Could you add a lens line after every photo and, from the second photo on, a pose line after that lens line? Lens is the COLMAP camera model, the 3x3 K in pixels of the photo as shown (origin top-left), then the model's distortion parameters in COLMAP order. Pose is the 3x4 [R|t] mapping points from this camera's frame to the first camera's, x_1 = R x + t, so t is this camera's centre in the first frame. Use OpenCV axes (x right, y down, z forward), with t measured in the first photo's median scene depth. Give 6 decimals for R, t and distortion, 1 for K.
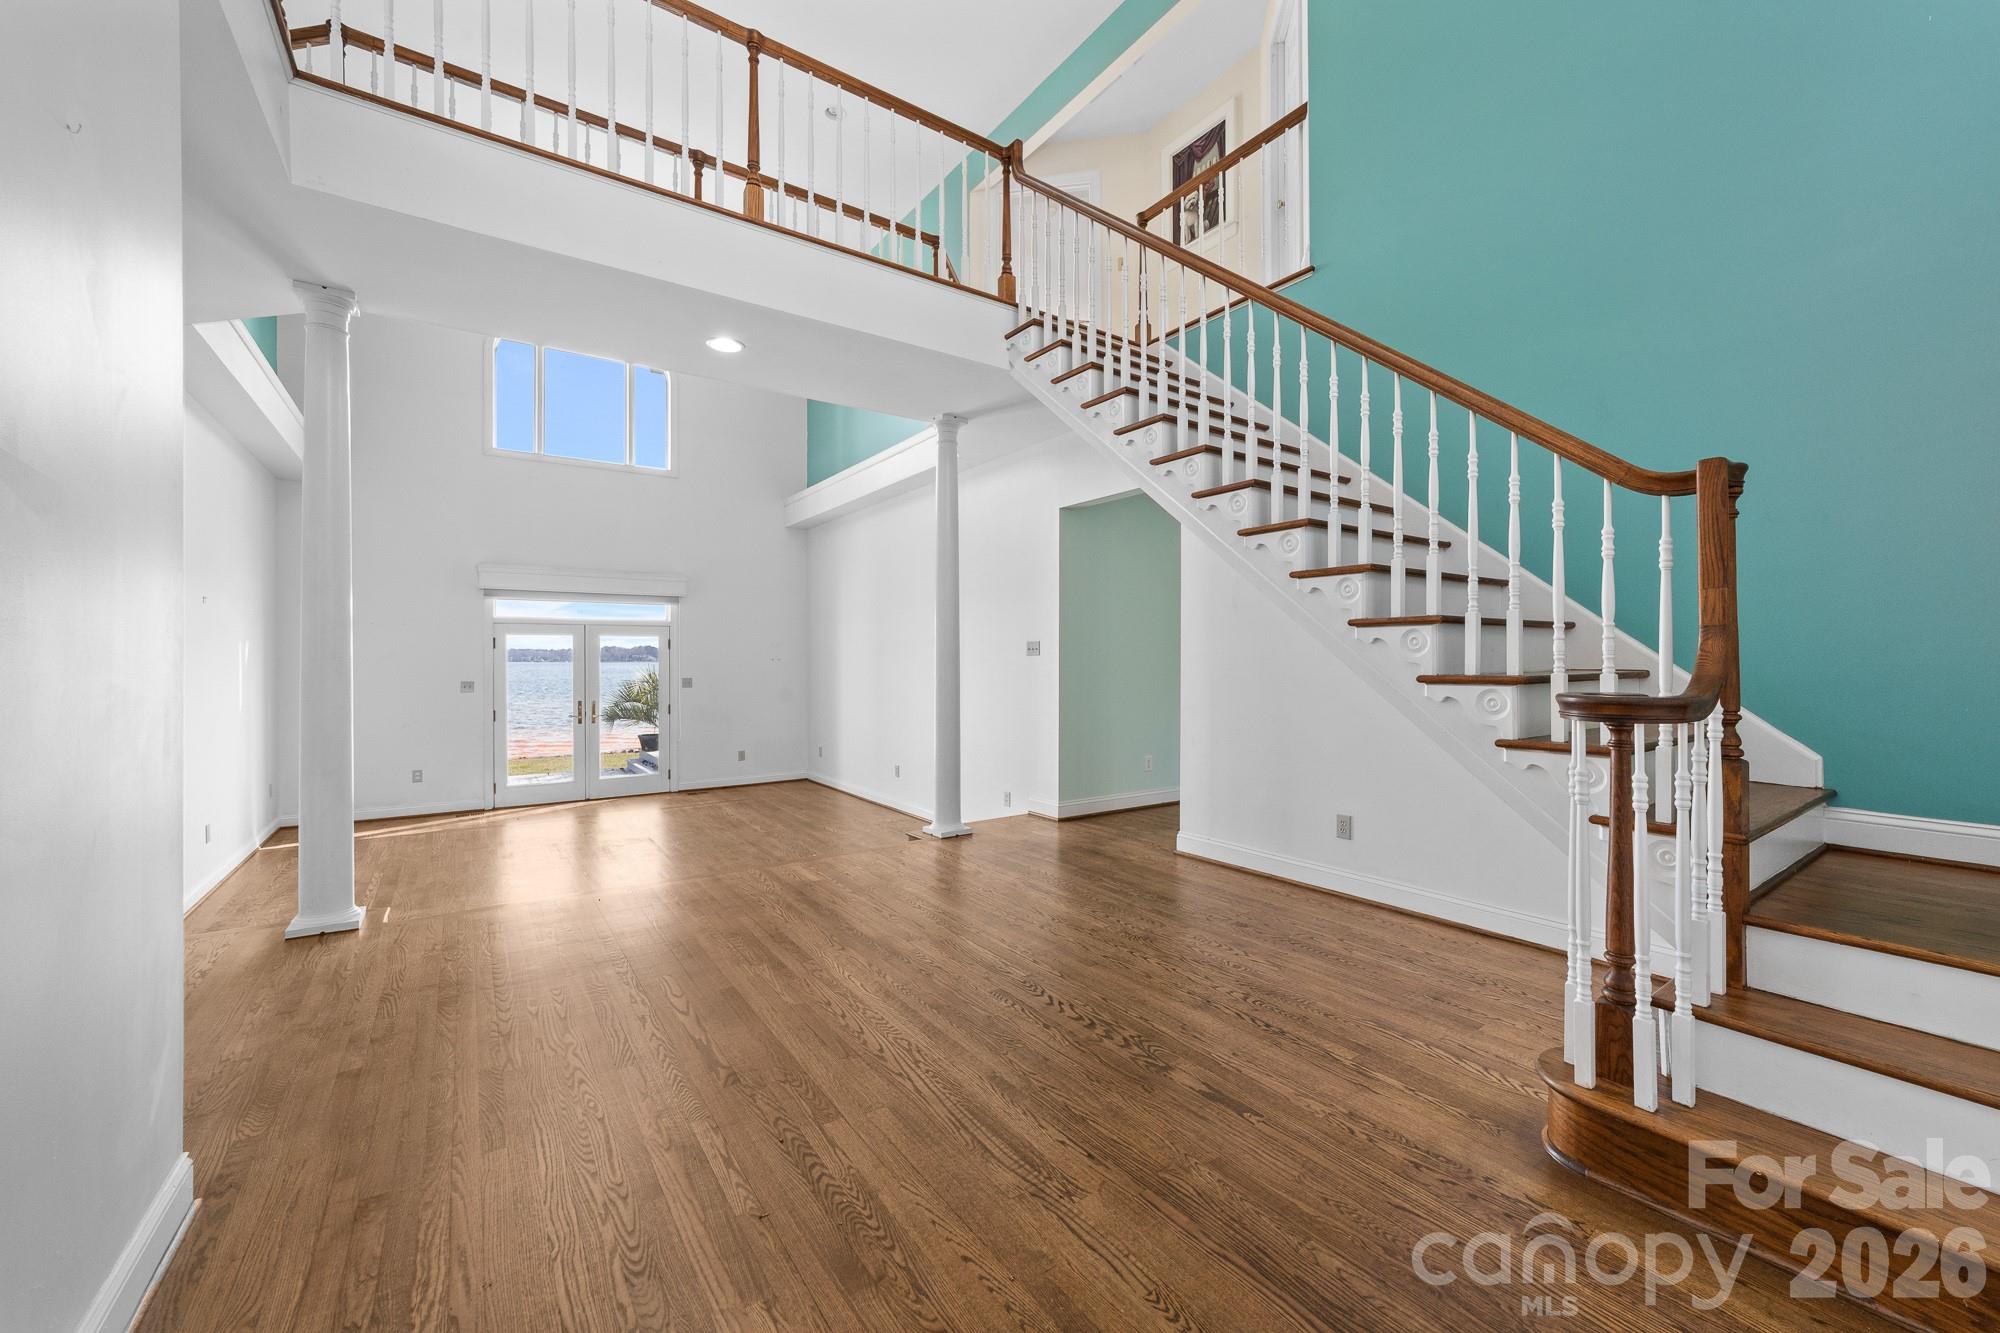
lens RADIAL K [[783.1, 0, 995.0], [0, 783.1, 666.9], [0, 0, 1]] dist [-0.003457, -0.000147]
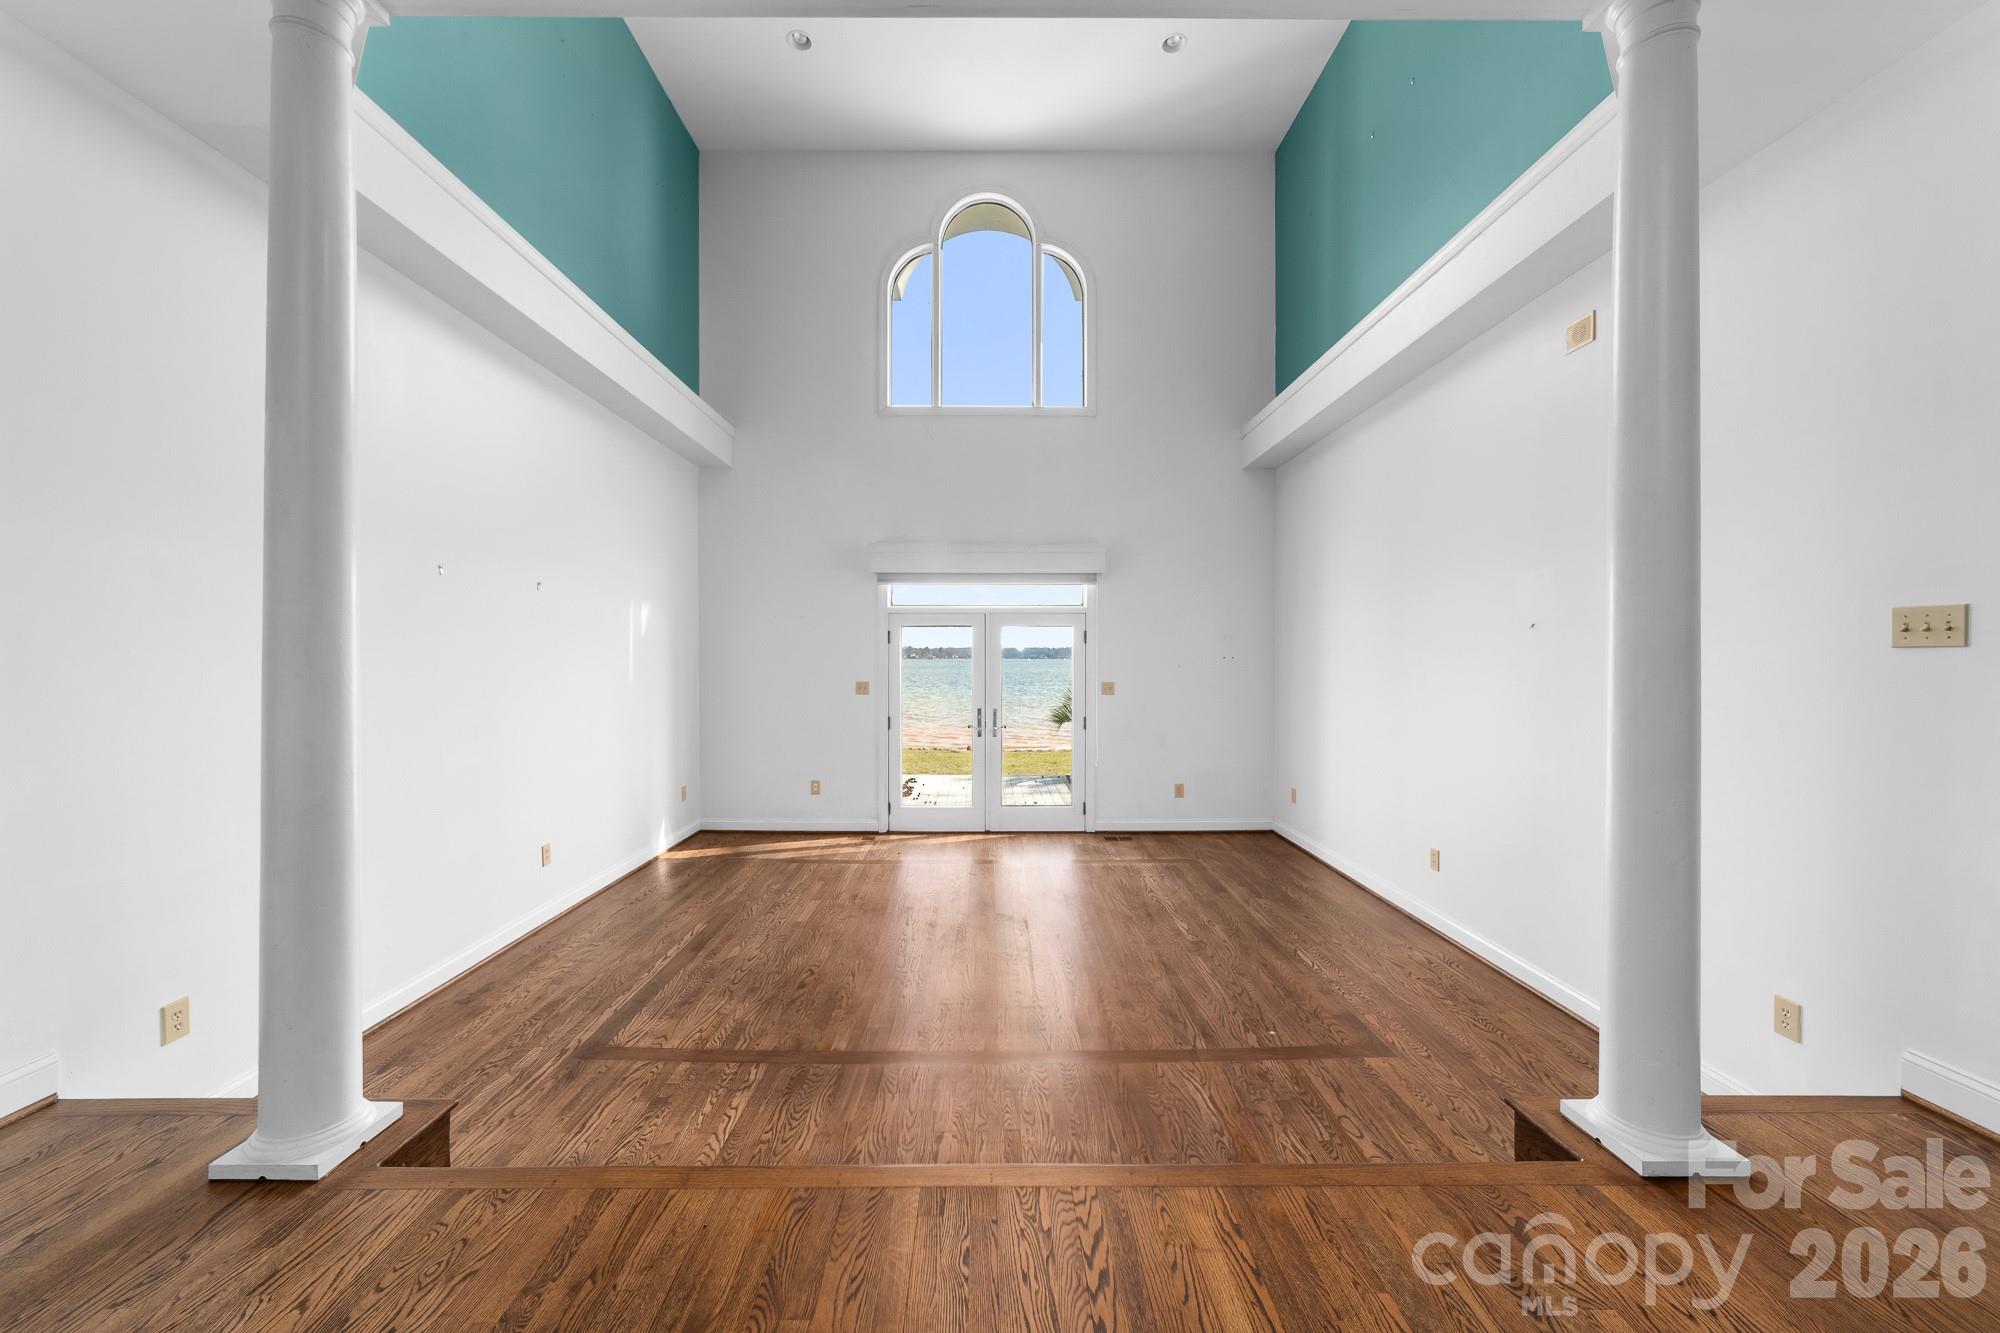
lens RADIAL K [[783.1, 0, 983.7], [0, 783.1, 673.2], [0, 0, 1]] dist [-0.003457, -0.000147]
pose [[0.824854, 0.015682, -0.565128, -0.073852], [-0.011086, 0.999872, 0.011565, -0.002571], [0.565237, -0.003274, 0.824922, 0.341341]]
